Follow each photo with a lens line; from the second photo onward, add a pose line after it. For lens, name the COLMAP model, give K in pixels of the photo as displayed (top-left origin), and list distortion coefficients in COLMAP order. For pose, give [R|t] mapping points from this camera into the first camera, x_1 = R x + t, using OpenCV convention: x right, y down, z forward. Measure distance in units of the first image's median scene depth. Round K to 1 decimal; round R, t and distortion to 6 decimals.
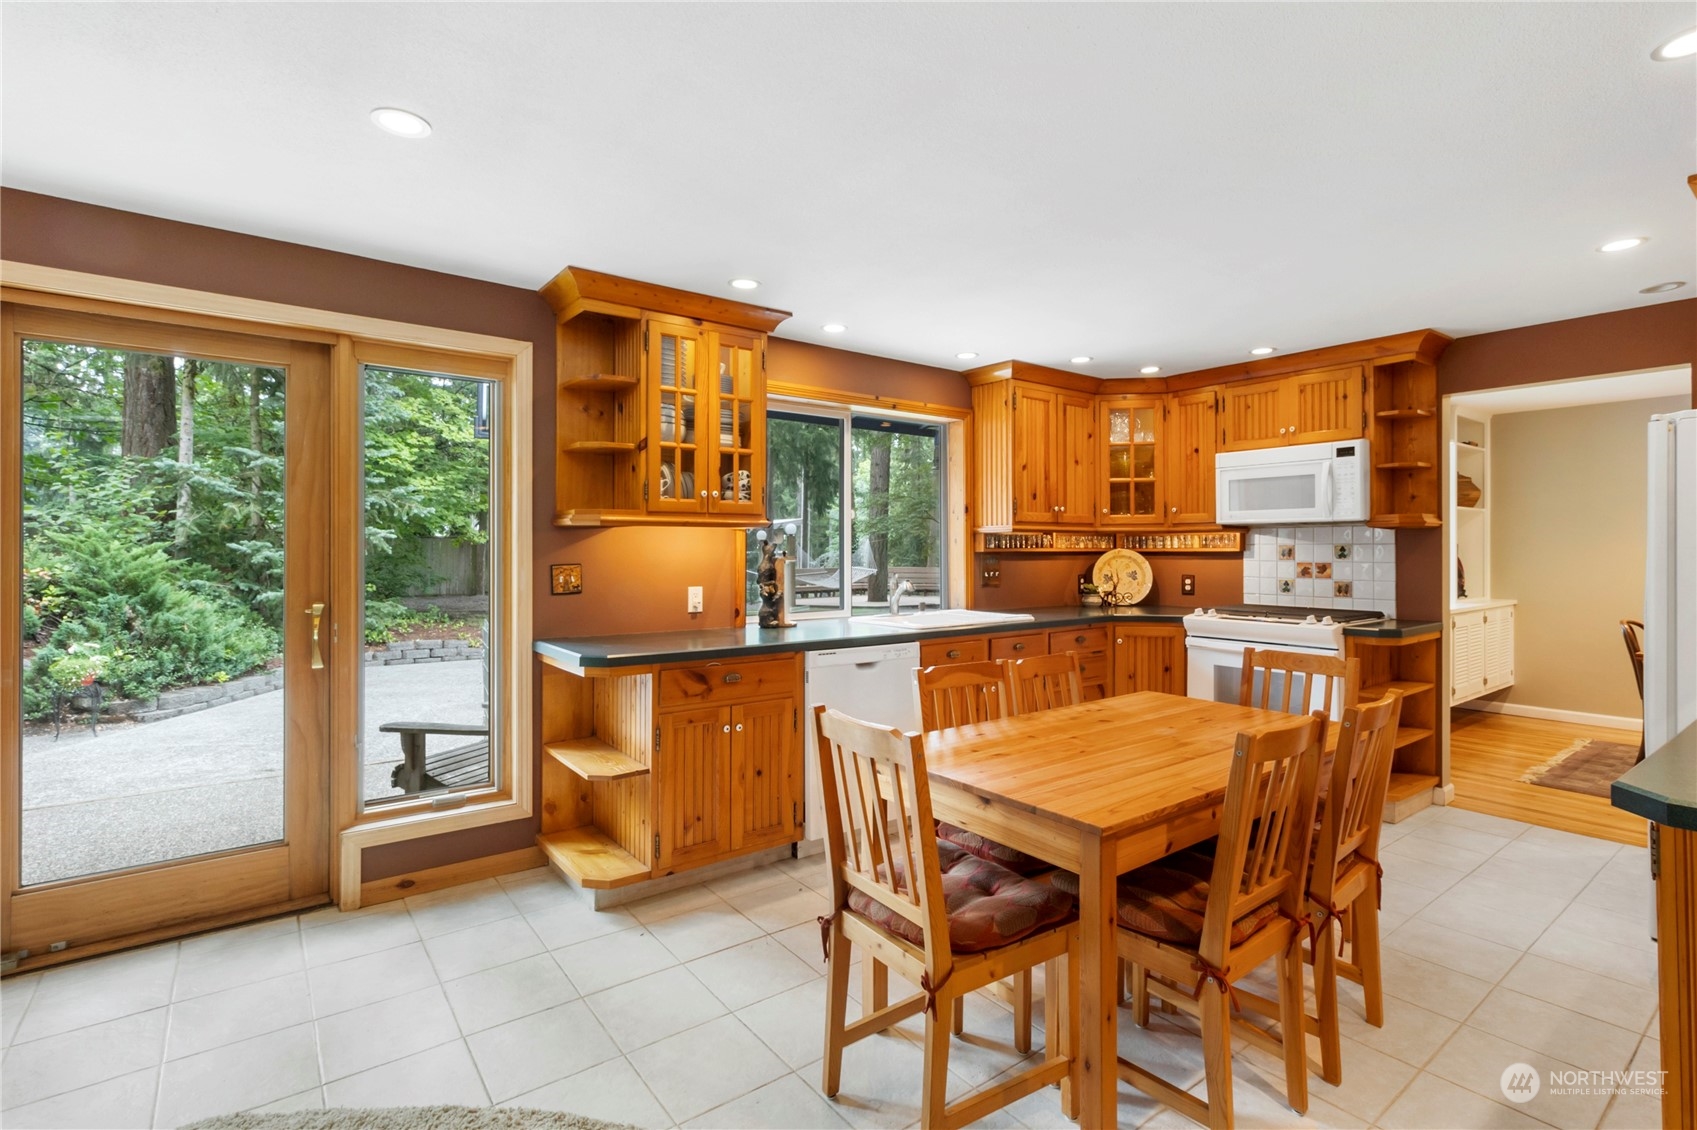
lens RADIAL K [[797.6, 0, 849.2], [0, 797.6, 543.8], [0, 0, 1]] dist [-0.000364, 0.000463]
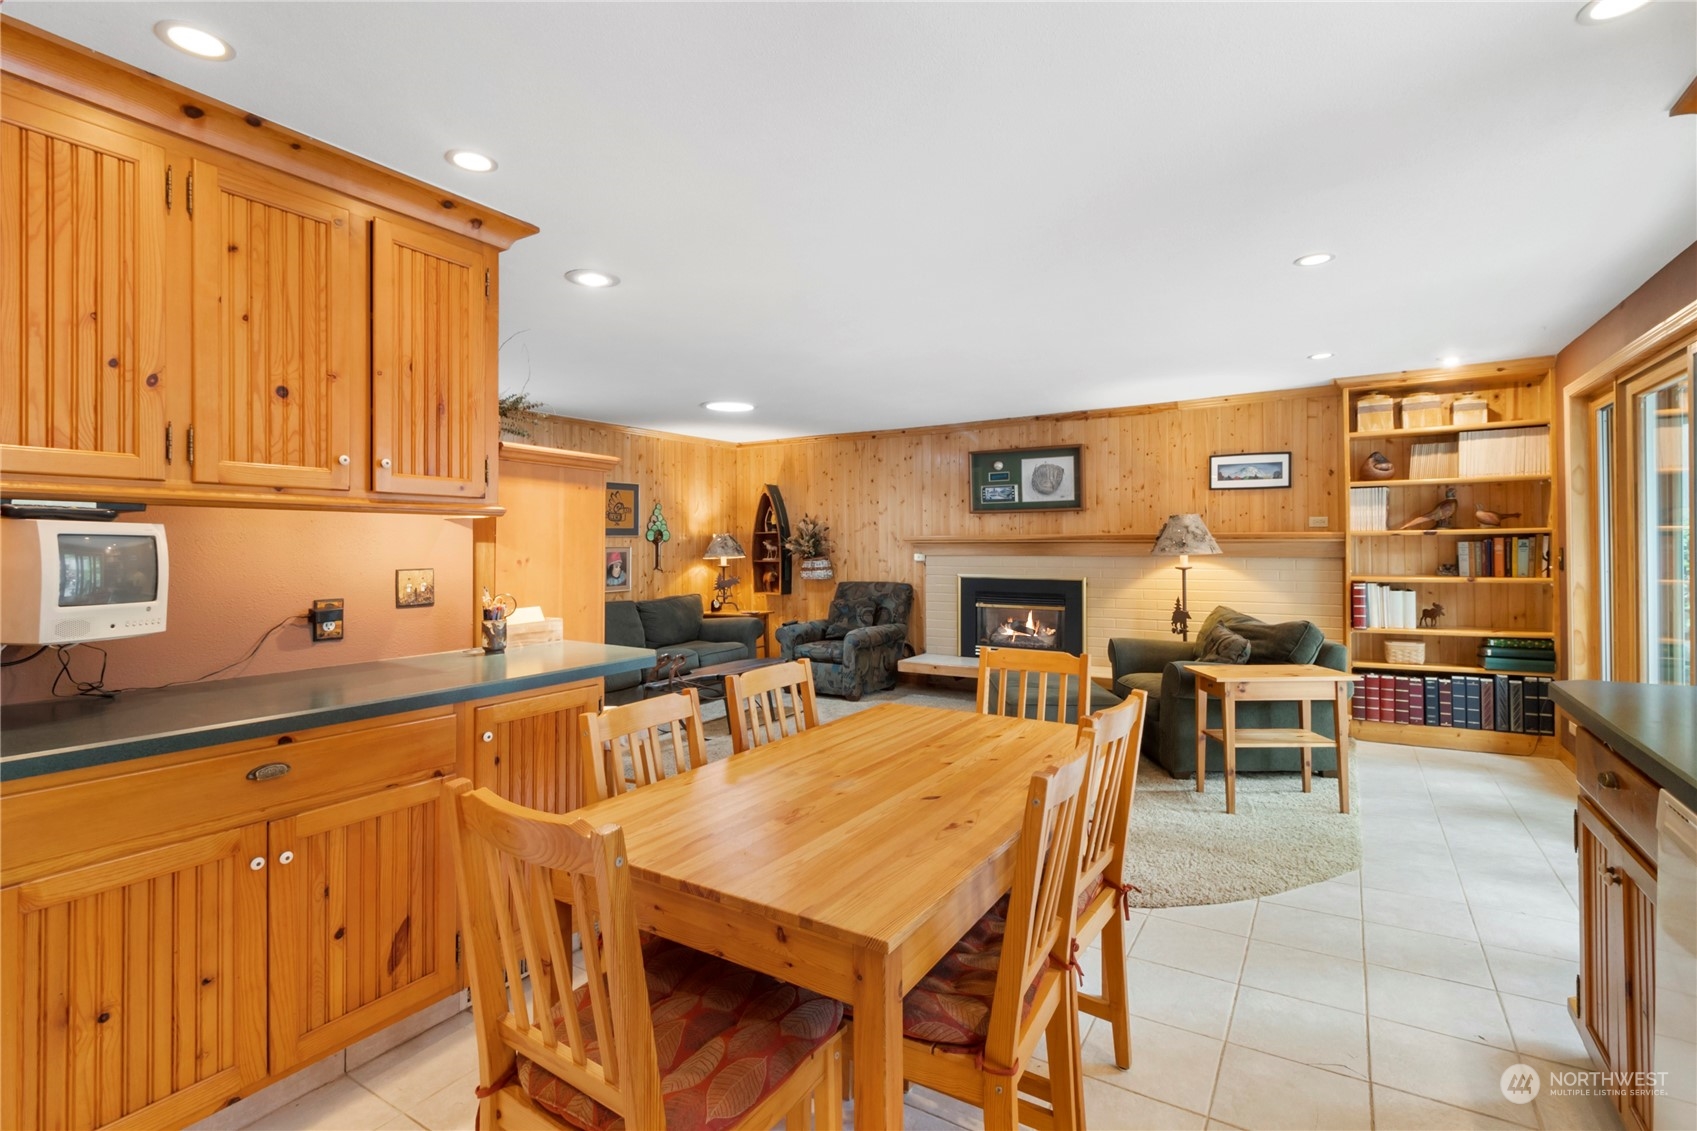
lens RADIAL K [[797.6, 0, 856.3], [0, 797.6, 551.1], [0, 0, 1]] dist [-0.000364, 0.000463]
pose [[-0.933186, 0.008576, -0.359291, 0.338288], [0.009668, 0.999952, -0.001242, 0.008447], [0.359263, -0.004633, -0.933225, 0.888707]]
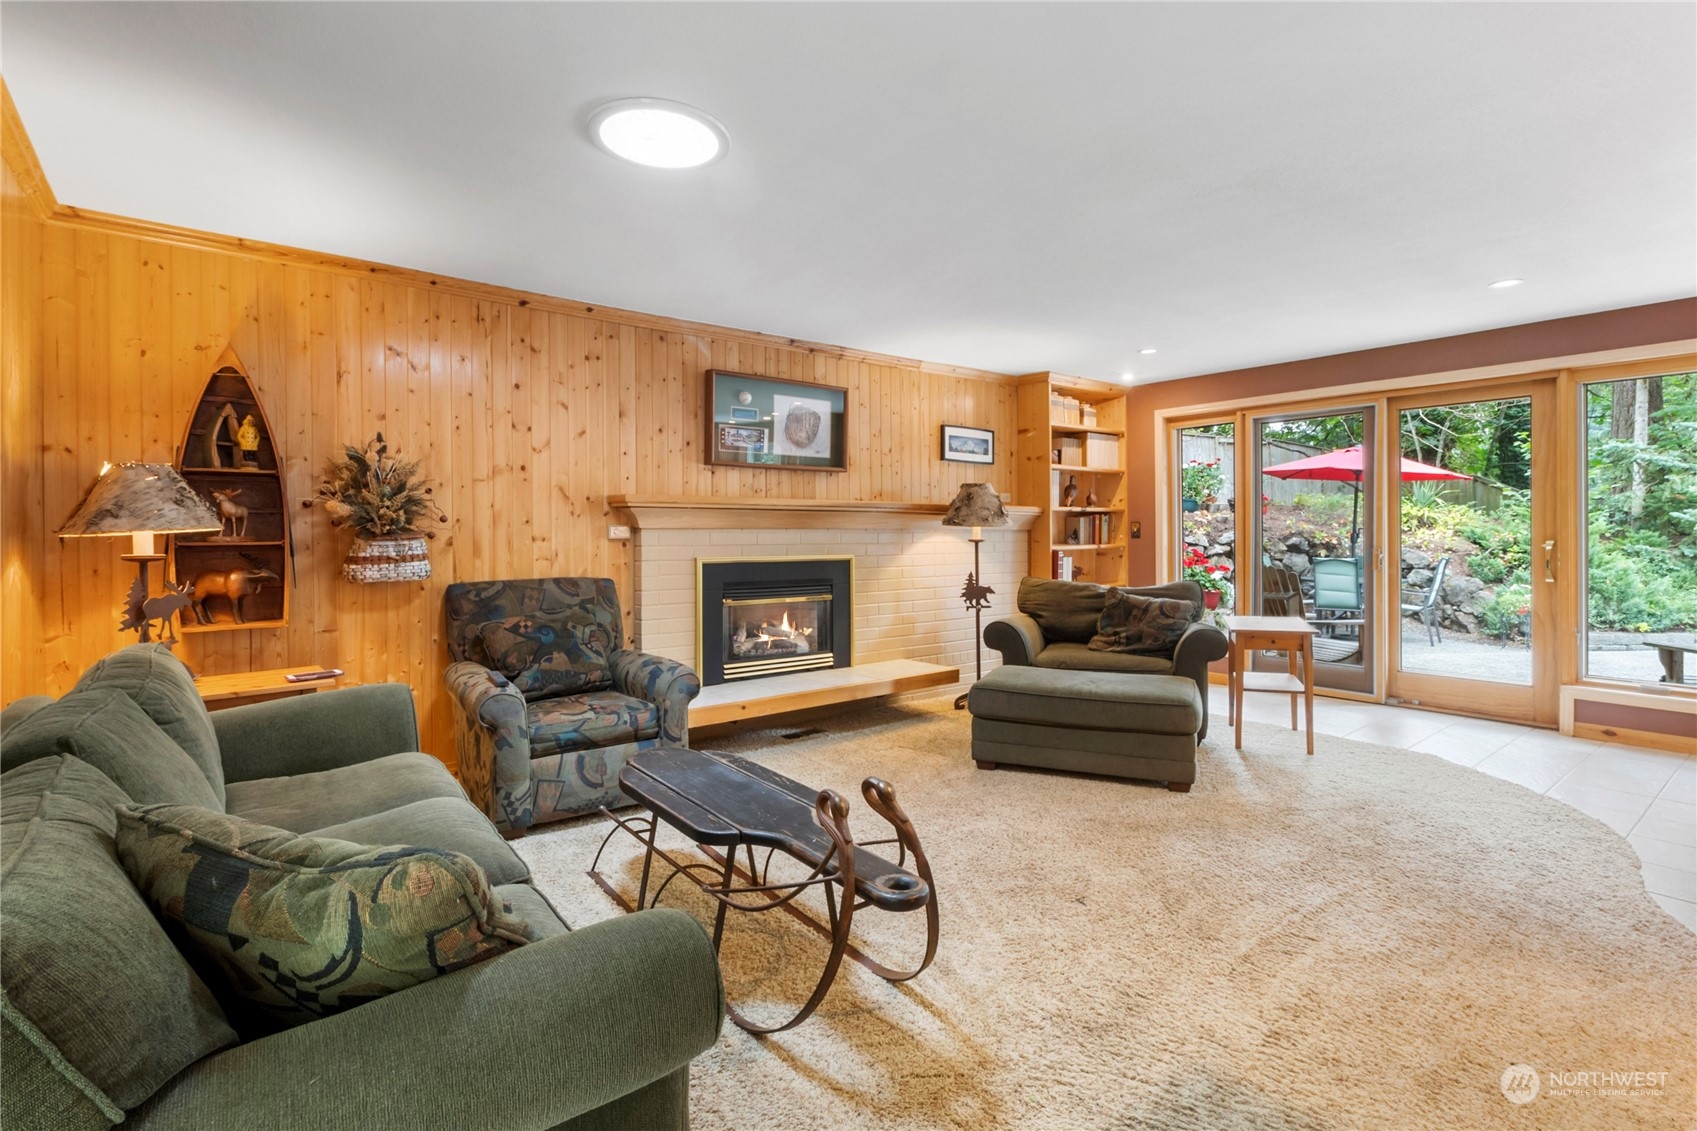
lens RADIAL K [[797.6, 0, 849.4], [0, 797.6, 534.9], [0, 0, 1]] dist [-0.000364, 0.000463]
pose [[0.015286, 0.001917, -0.999881, 0.574999], [0.013960, 0.999900, 0.002131, 0.024772], [0.999786, -0.013991, 0.015258, -0.269332]]
